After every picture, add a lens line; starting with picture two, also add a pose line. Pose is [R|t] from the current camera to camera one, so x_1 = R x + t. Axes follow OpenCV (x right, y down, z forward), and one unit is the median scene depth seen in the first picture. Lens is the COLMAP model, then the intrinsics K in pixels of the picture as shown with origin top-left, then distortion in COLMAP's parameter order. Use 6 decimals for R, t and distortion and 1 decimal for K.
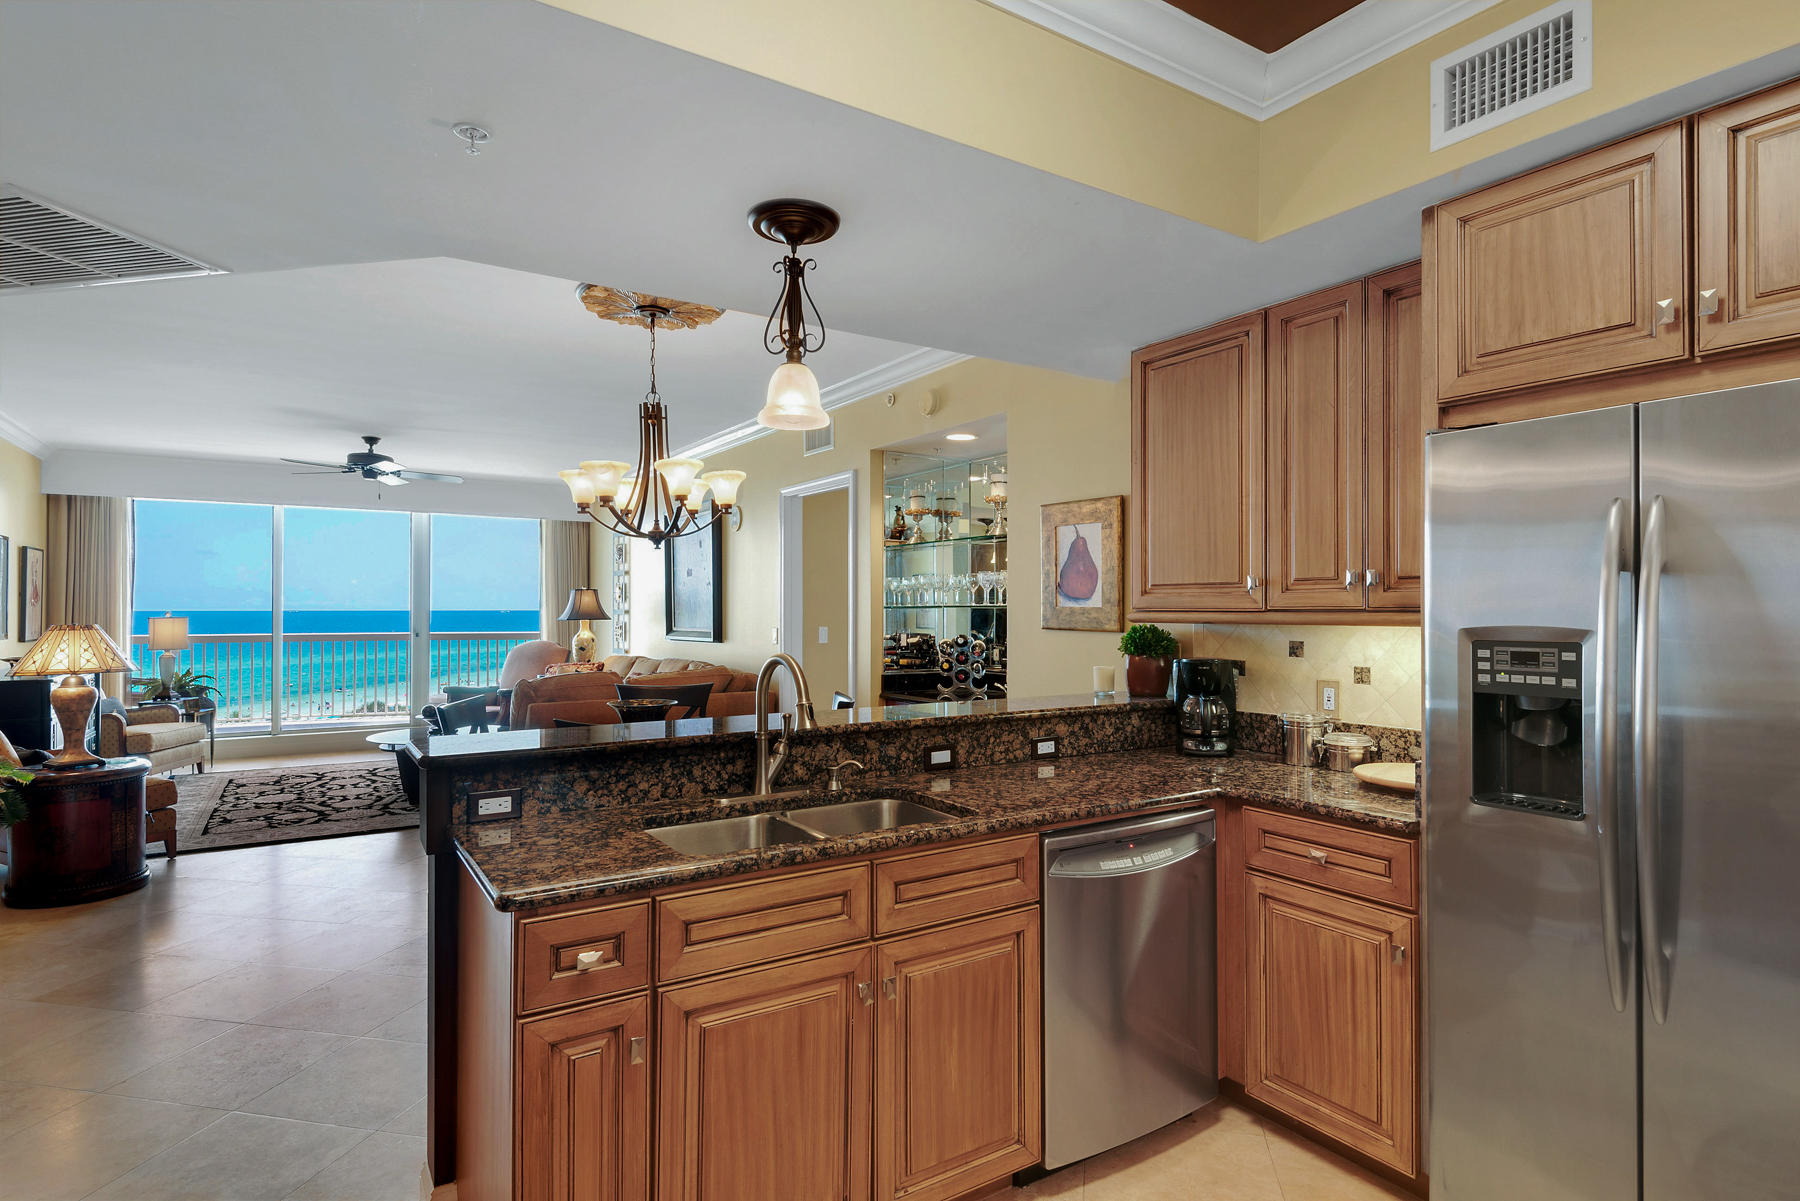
lens RADIAL K [[929.1, 0, 900.0], [0, 929.1, 600.5], [0, 0, 1]] dist [0.008924, -0.002322]
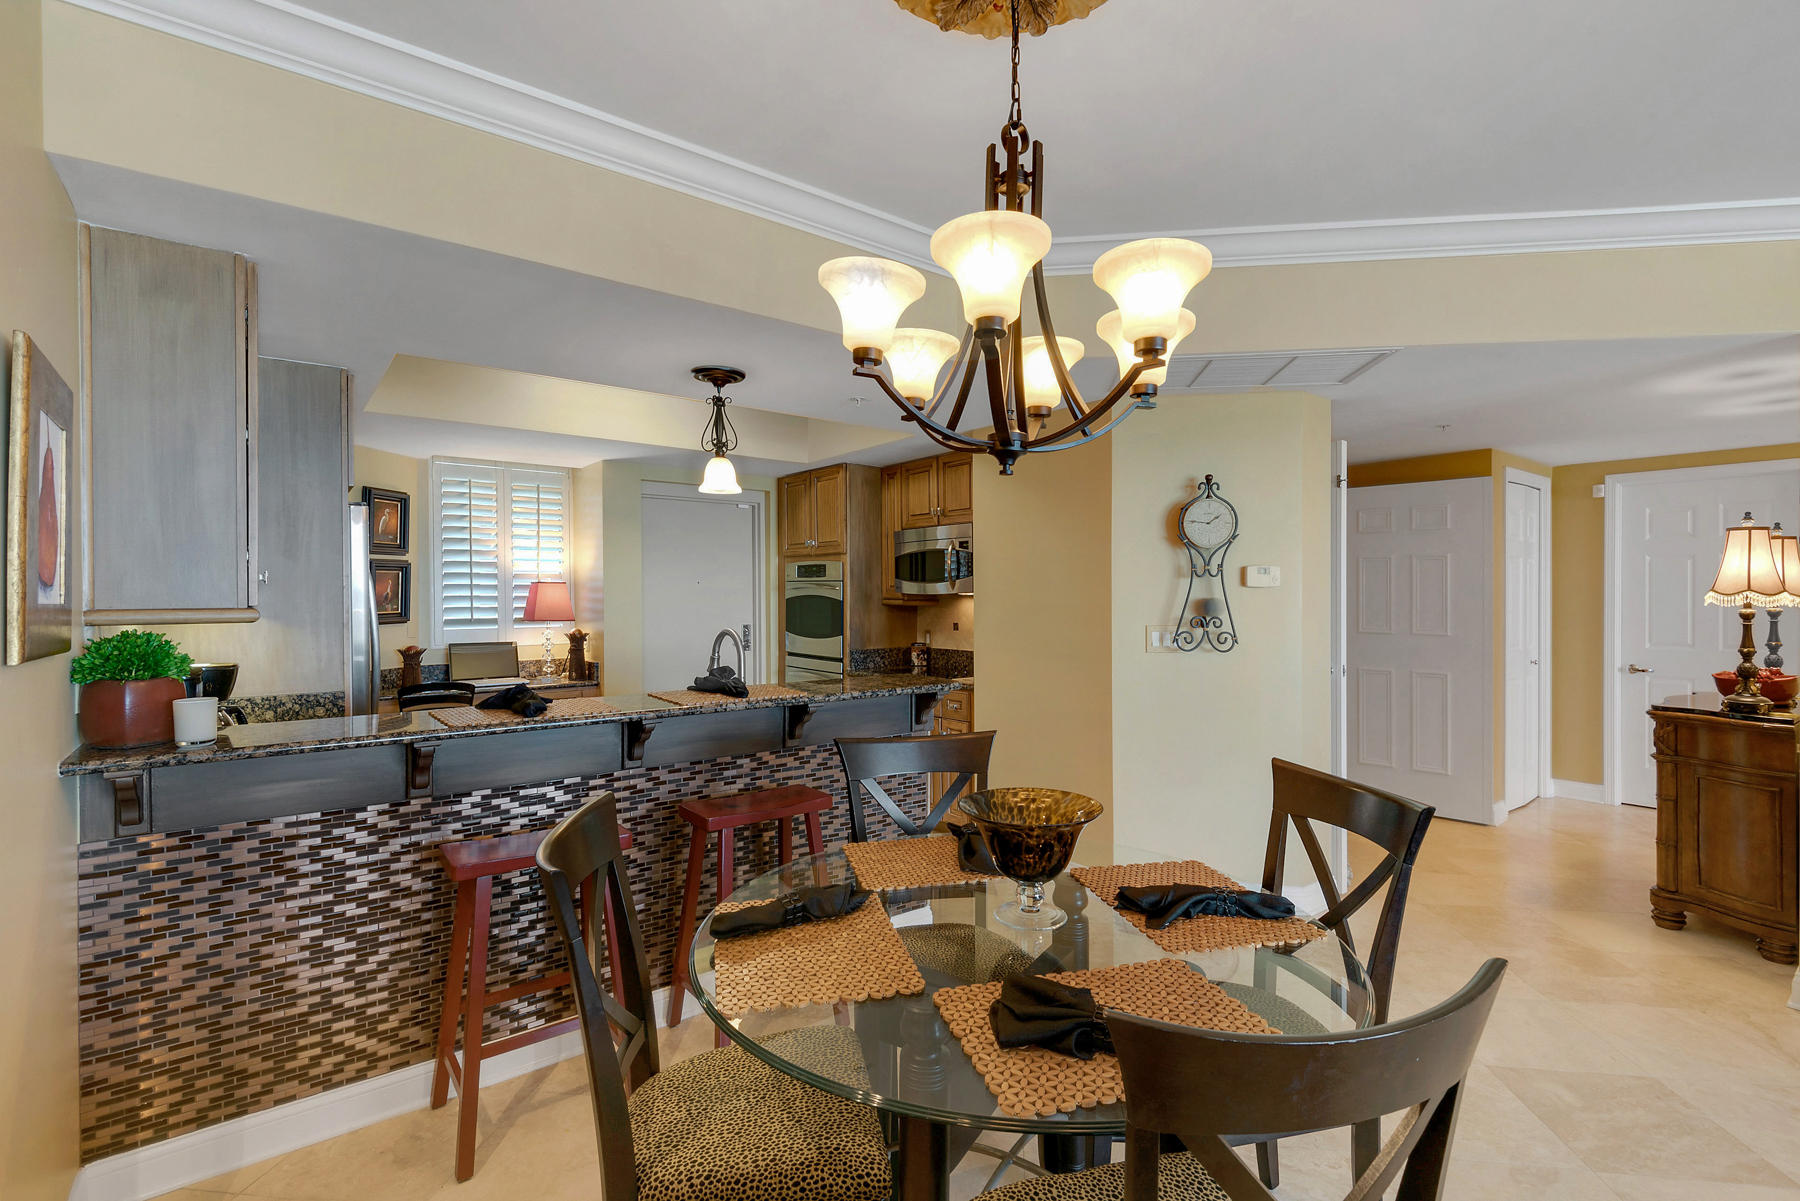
lens RADIAL K [[827.9, 0, 909.6], [0, 827.9, 603.2], [0, 0, 1]] dist [0.016398, -0.009830]
pose [[-0.995715, 0.003929, -0.092392, -0.116461], [0.003721, 0.999990, 0.002423, 0.004567], [0.092400, 0.002069, -0.995720, 0.925726]]
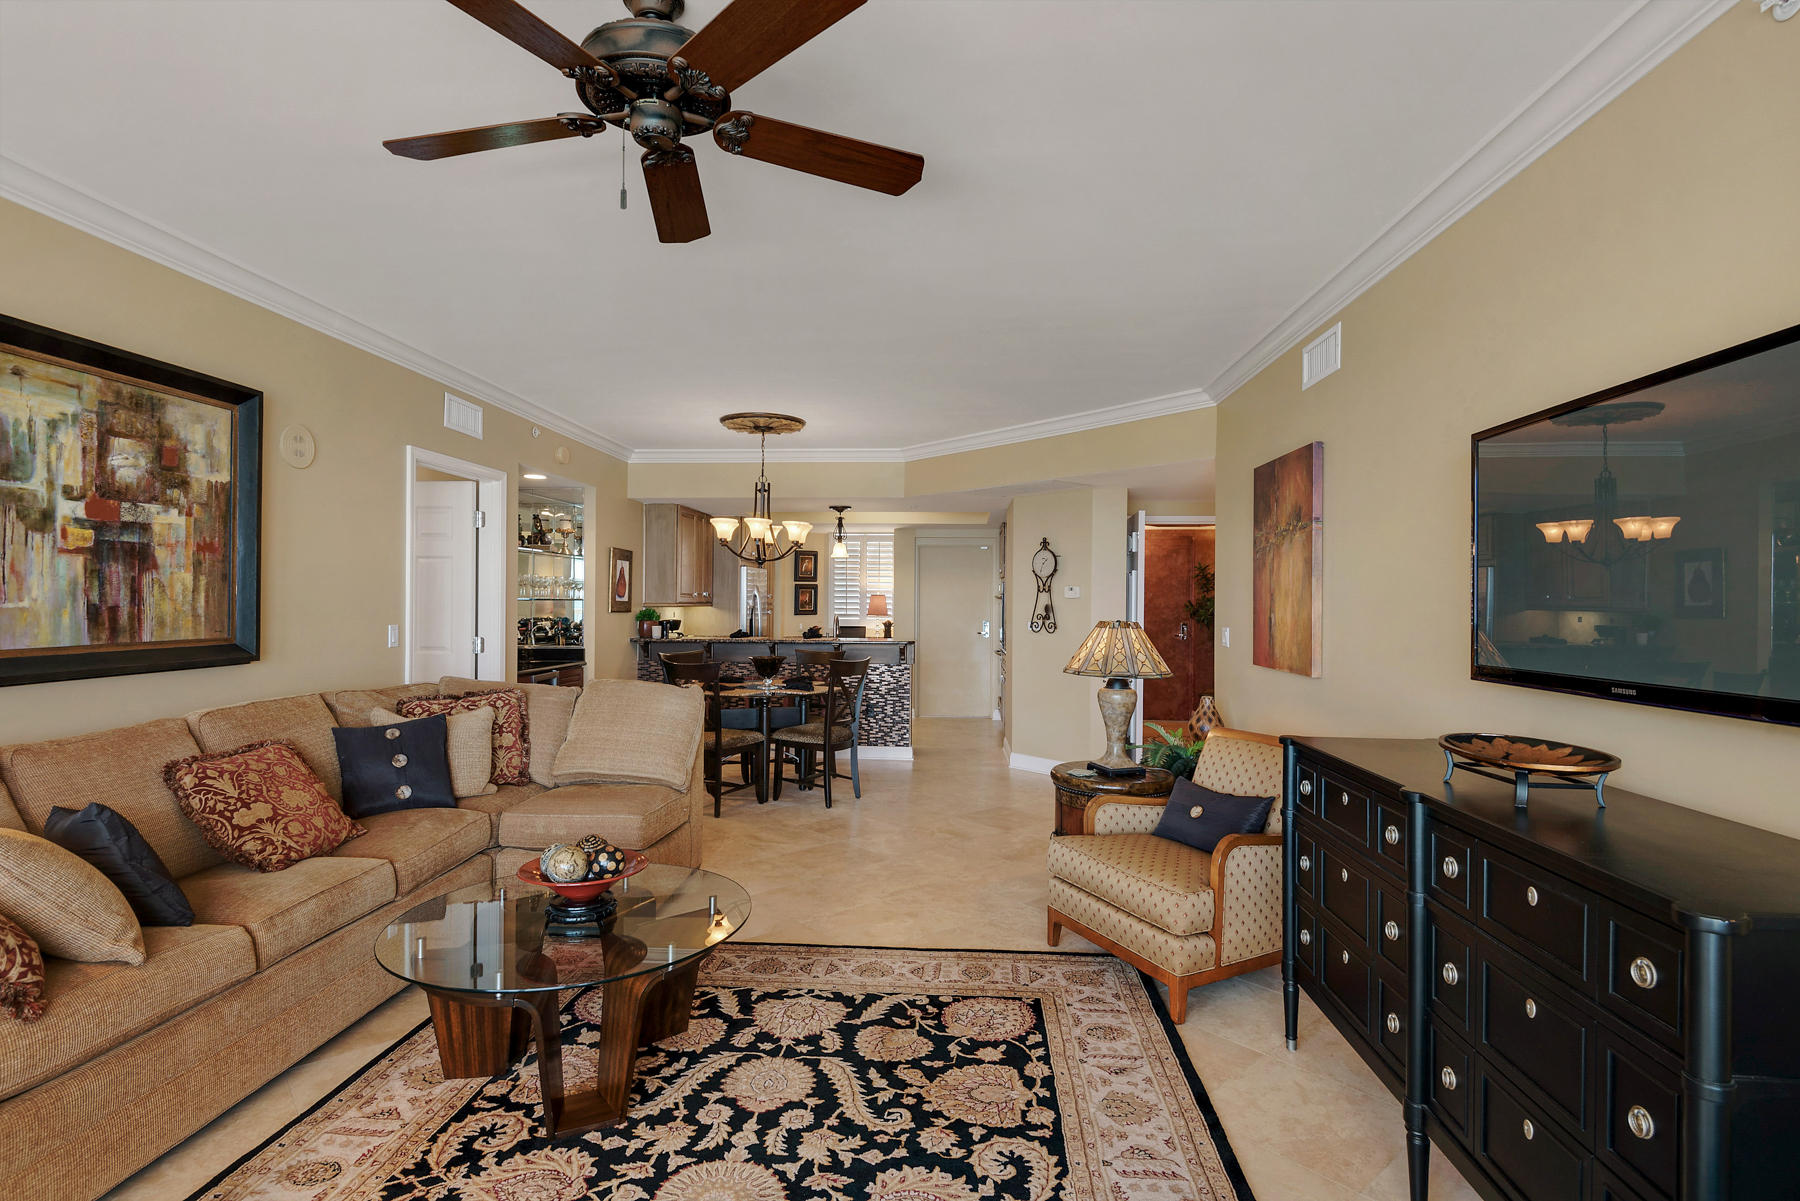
lens RADIAL K [[903.1, 0, 909.6], [0, 903.1, 595.6], [0, 0, 1]] dist [0.004144, -0.000863]
pose [[-0.804327, 0.001402, 0.594185, -0.976173], [-0.010496, 0.999808, -0.016566, 0.014150], [-0.594094, -0.019561, -0.804158, 1.440923]]
